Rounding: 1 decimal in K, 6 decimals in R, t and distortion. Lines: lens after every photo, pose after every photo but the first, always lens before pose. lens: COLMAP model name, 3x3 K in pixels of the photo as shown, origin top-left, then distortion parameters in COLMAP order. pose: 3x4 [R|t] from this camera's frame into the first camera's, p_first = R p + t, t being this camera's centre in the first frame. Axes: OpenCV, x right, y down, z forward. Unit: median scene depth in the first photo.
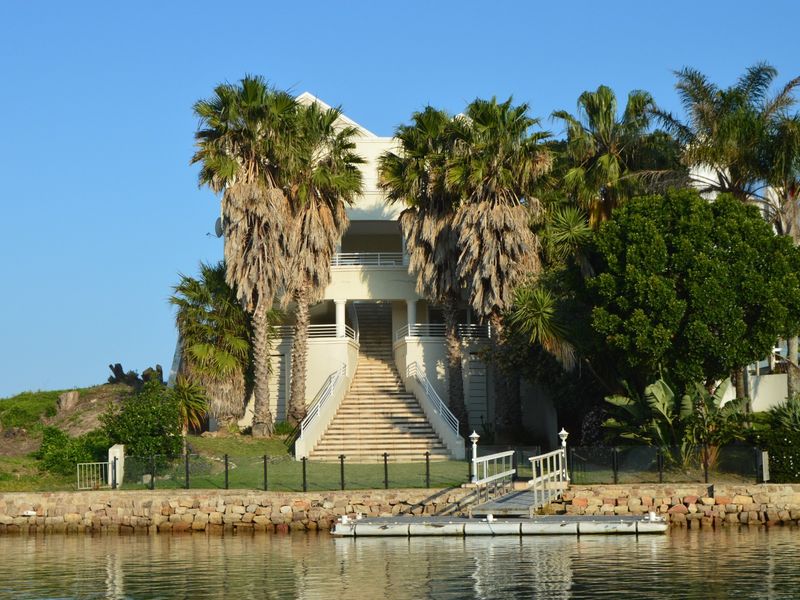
lens RADIAL K [[1384.9, 0, 402.8], [0, 1384.9, 297.3], [0, 0, 1]] dist [-0.020188, 0.000000]
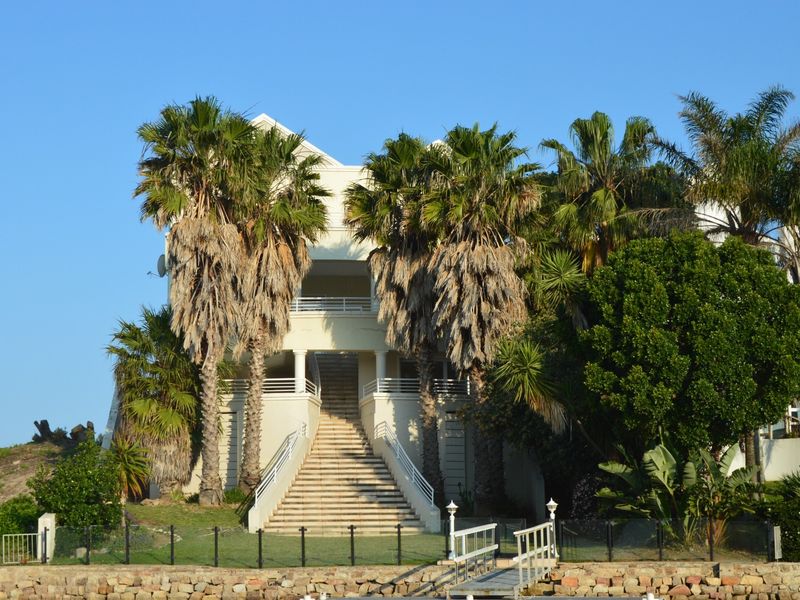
lens RADIAL K [[1607.6, 0, 397.3], [0, 1607.6, 303.1], [0, 0, 1]] dist [-0.016151, 0.000000]
pose [[0.999765, 0.009024, 0.019701, -0.004113], [-0.008545, 0.999669, -0.024286, -0.004178], [-0.019914, 0.024112, 0.999511, -0.028382]]
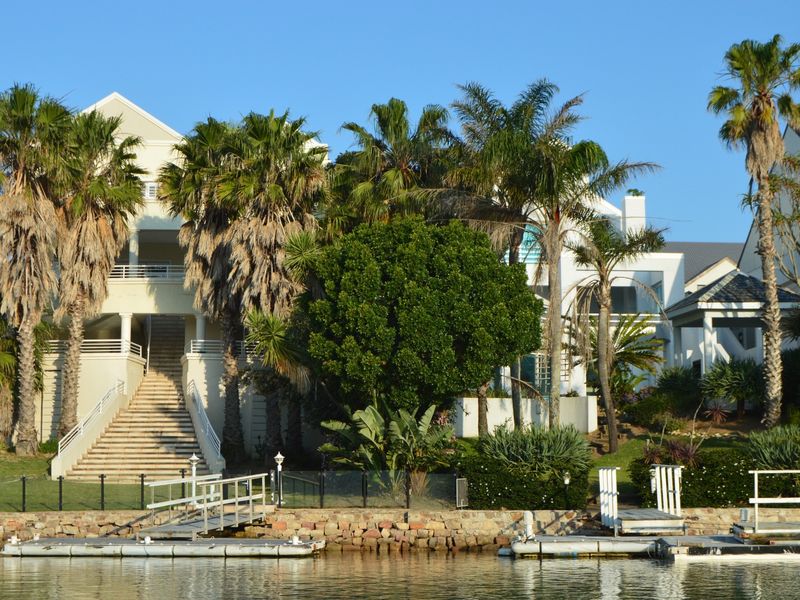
lens RADIAL K [[1607.6, 0, 460.2], [0, 1607.6, 298.7], [0, 0, 1]] dist [-0.016151, 0.000000]
pose [[0.999569, 0.014857, 0.025331, 0.176258], [-0.015080, 0.999849, 0.008611, -0.023896], [-0.025199, -0.008989, 0.999642, -0.141035]]
